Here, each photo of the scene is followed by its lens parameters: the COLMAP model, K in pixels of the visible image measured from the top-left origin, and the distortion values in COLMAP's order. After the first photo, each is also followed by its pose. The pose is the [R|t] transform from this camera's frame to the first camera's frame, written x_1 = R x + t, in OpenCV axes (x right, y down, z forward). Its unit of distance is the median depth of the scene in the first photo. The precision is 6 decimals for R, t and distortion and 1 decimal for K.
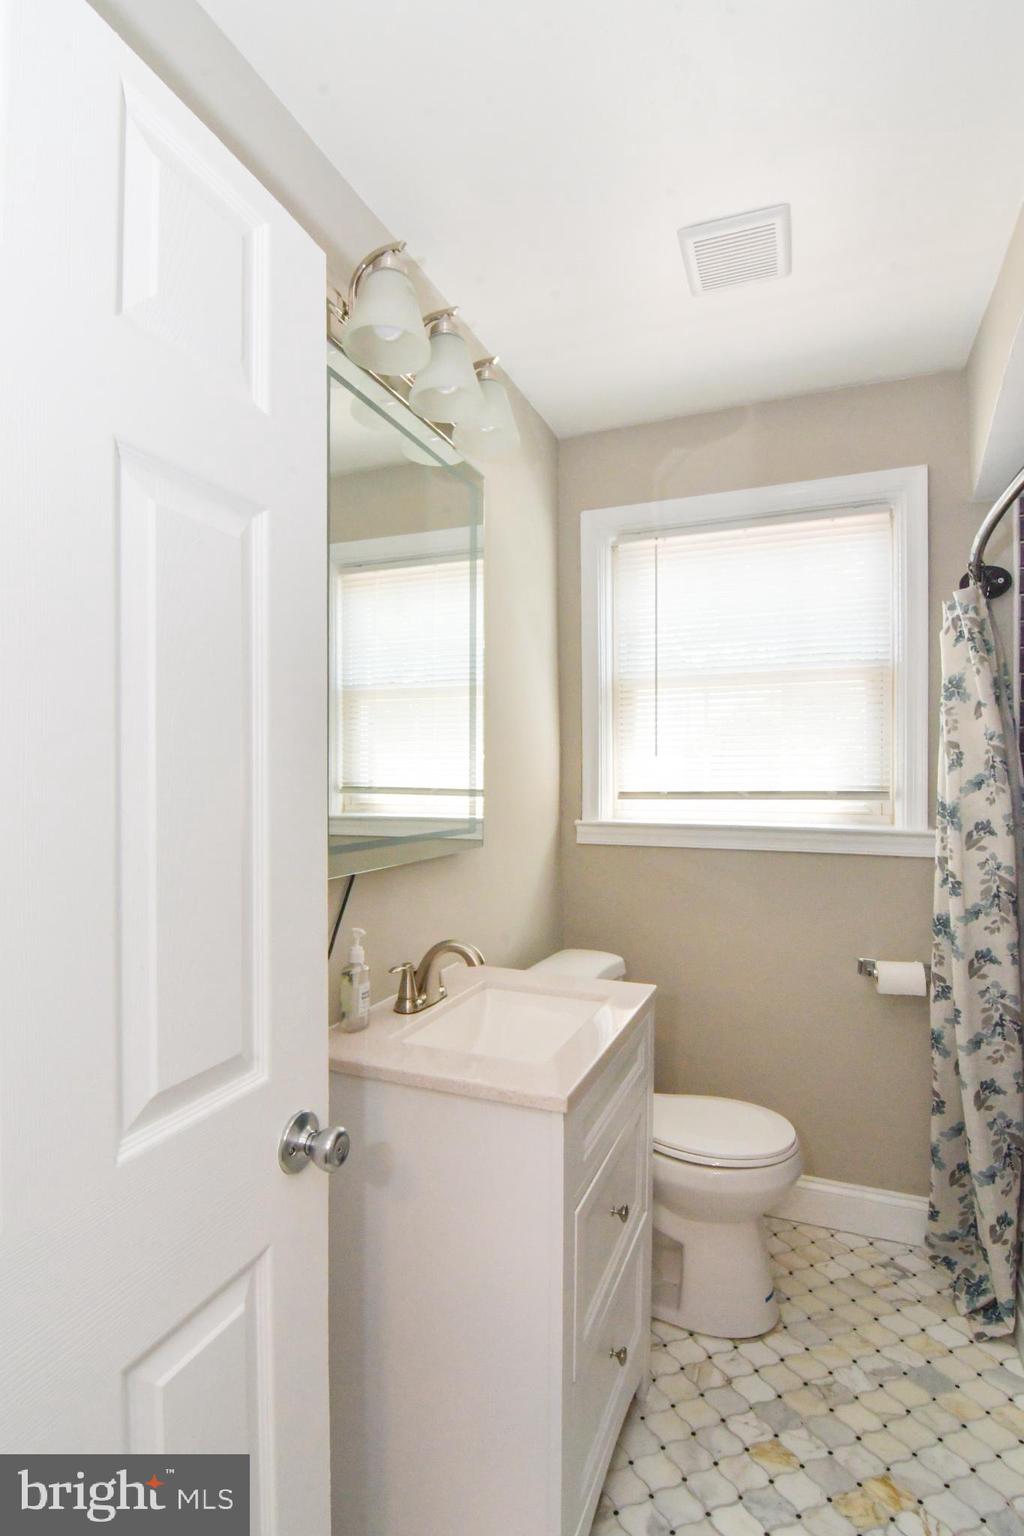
lens RADIAL K [[738.8, 0, 508.4], [0, 738.8, 776.7], [0, 0, 1]] dist [-0.002636, -0.012359]
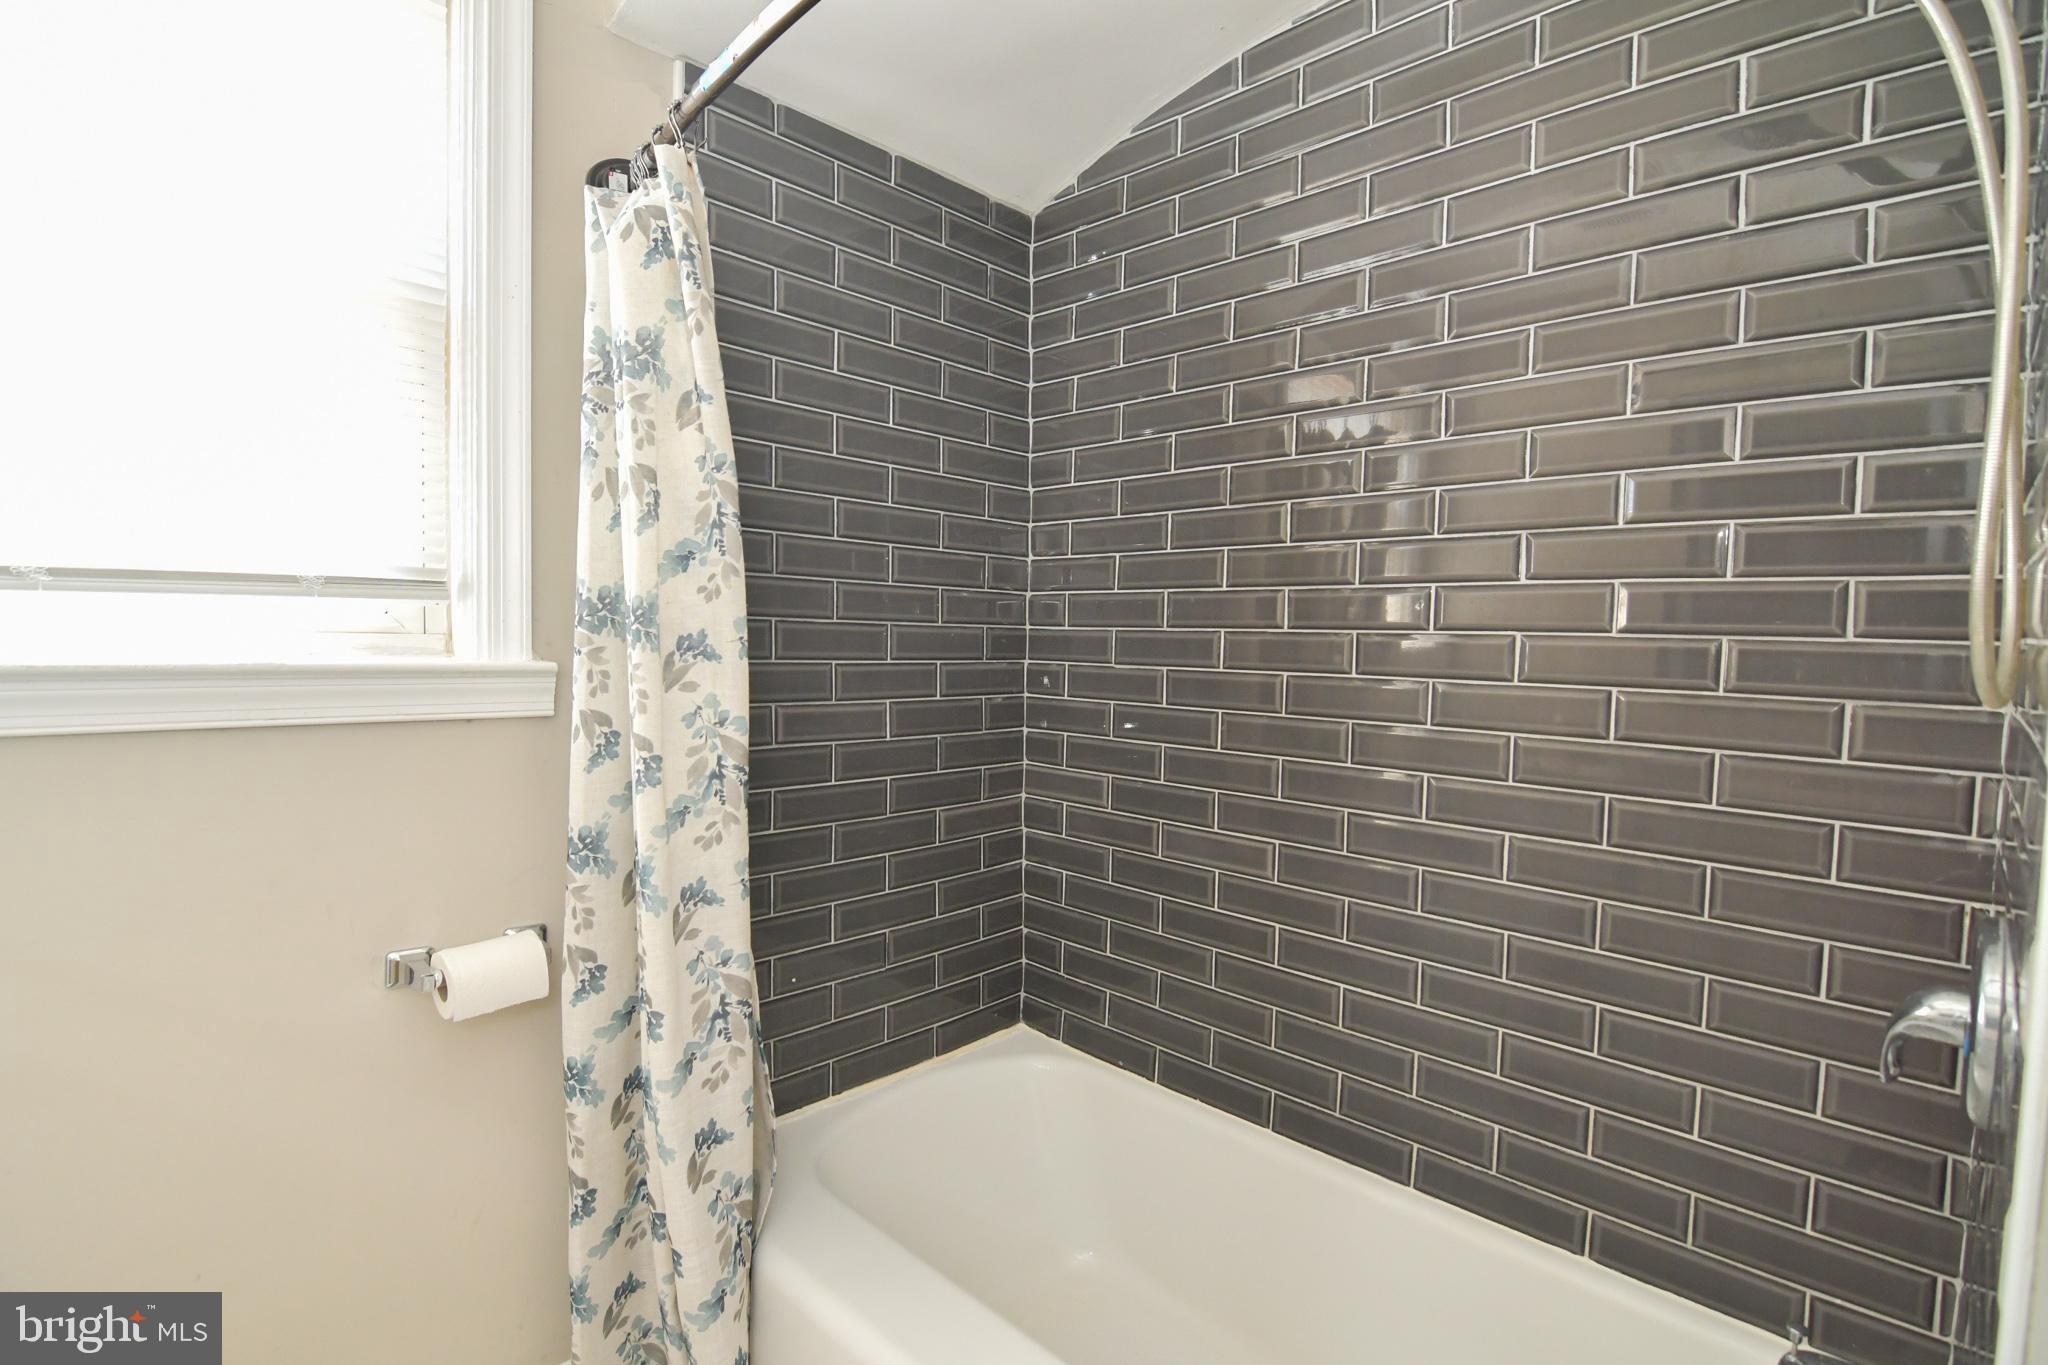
lens RADIAL K [[985.1, 0, 1016.1], [0, 985.1, 676.9], [0, 0, 1]] dist [-0.002636, -0.012359]
pose [[0.385811, -0.039593, 0.921728, 0.101251], [-0.019999, 0.998485, 0.051261, 0.050797], [-0.922361, -0.038211, 0.384434, 0.526621]]
